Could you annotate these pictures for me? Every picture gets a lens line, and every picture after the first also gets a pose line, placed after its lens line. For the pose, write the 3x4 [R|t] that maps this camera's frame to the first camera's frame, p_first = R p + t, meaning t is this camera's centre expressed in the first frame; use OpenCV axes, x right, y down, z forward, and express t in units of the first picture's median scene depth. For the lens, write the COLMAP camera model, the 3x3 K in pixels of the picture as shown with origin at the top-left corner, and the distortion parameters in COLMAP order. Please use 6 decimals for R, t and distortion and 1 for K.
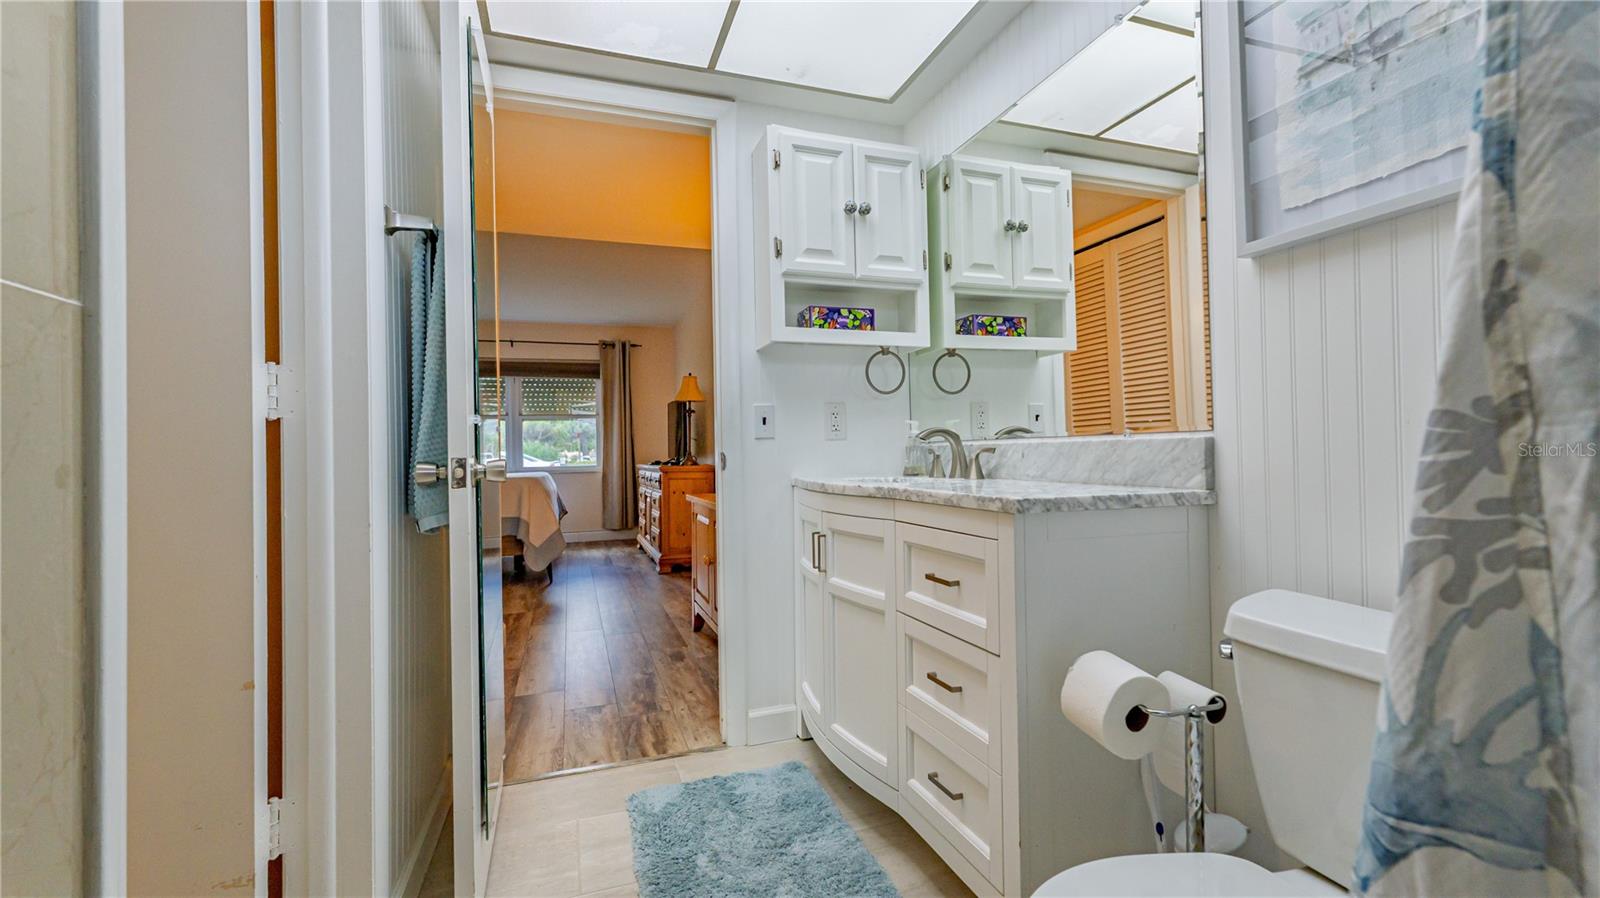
lens RADIAL K [[680.8, 0, 800.0], [0, 680.8, 449.0], [0, 0, 1]] dist [0.000274, 0.000106]
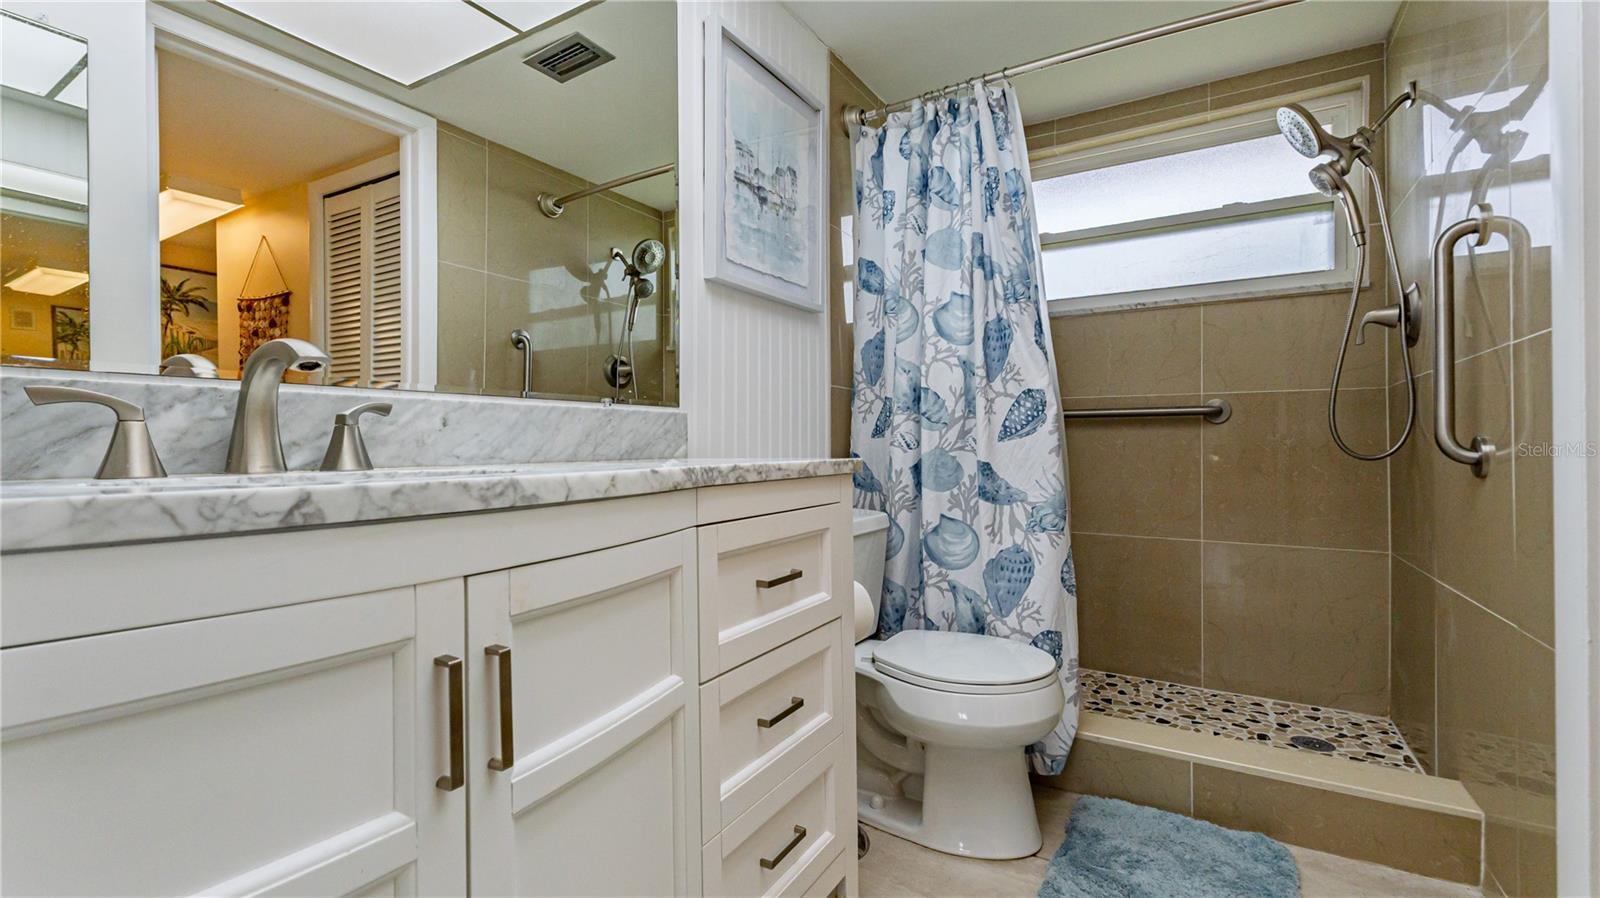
lens RADIAL K [[680.8, 0, 800.0], [0, 680.8, 449.0], [0, 0, 1]] dist [0.000274, 0.000106]
pose [[-0.639341, 0.018335, 0.768705, -0.386423], [0.016370, 0.999814, -0.010232, 0.053950], [-0.768749, 0.006042, -0.639522, 1.439965]]
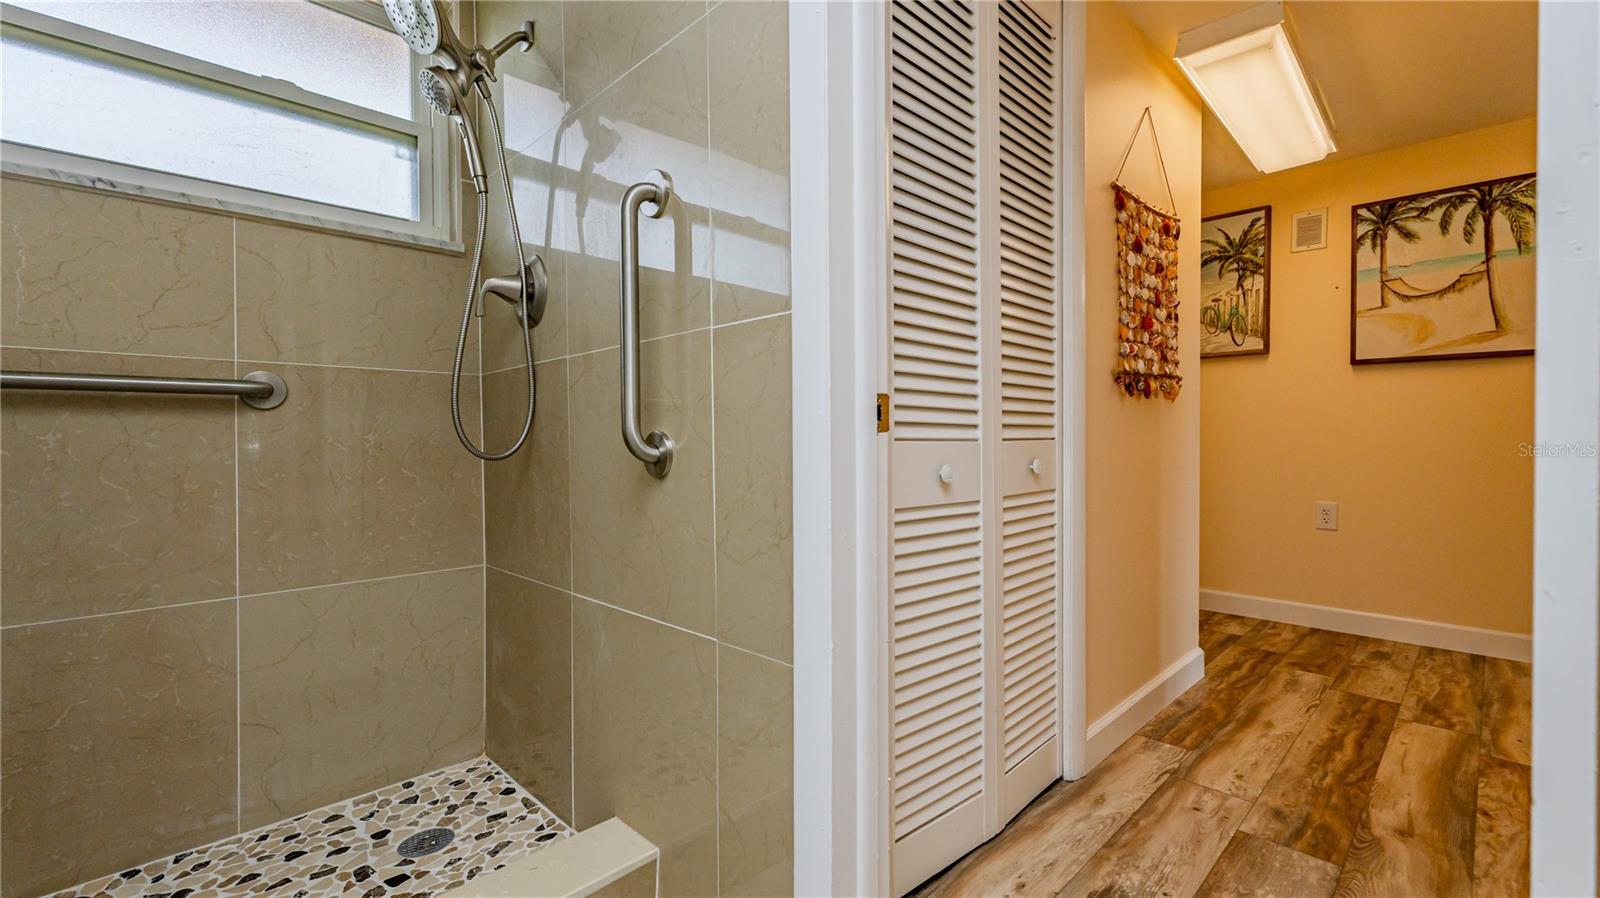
lens RADIAL K [[674.7, 0, 826.9], [0, 674.7, 438.6], [0, 0, 1]] dist [0.001372, 0.000149]
pose [[-0.887855, 0.030114, -0.459138, -0.073166], [0.026613, 0.999546, 0.014097, 0.045501], [0.459354, 0.000297, -0.888253, 0.958519]]
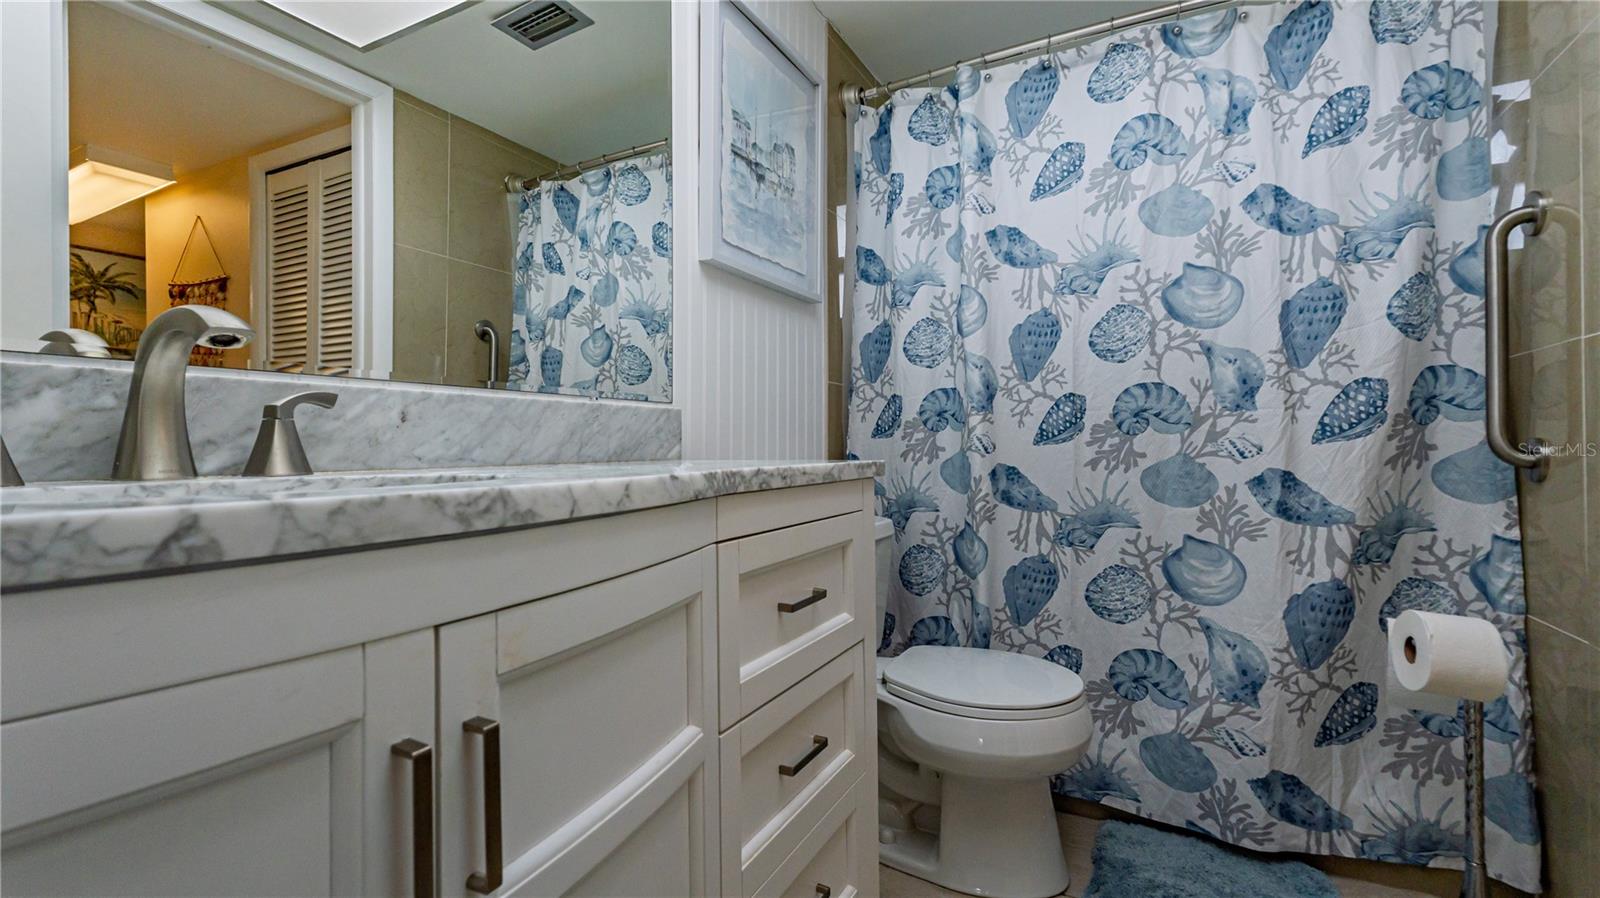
lens RADIAL K [[680.8, 0, 800.0], [0, 680.8, 449.0], [0, 0, 1]] dist [0.000274, 0.000106]
pose [[-0.676990, 0.017958, 0.735773, -0.269851], [0.014833, 0.999832, -0.010755, 0.052083], [-0.735842, 0.003633, -0.677143, 1.417353]]
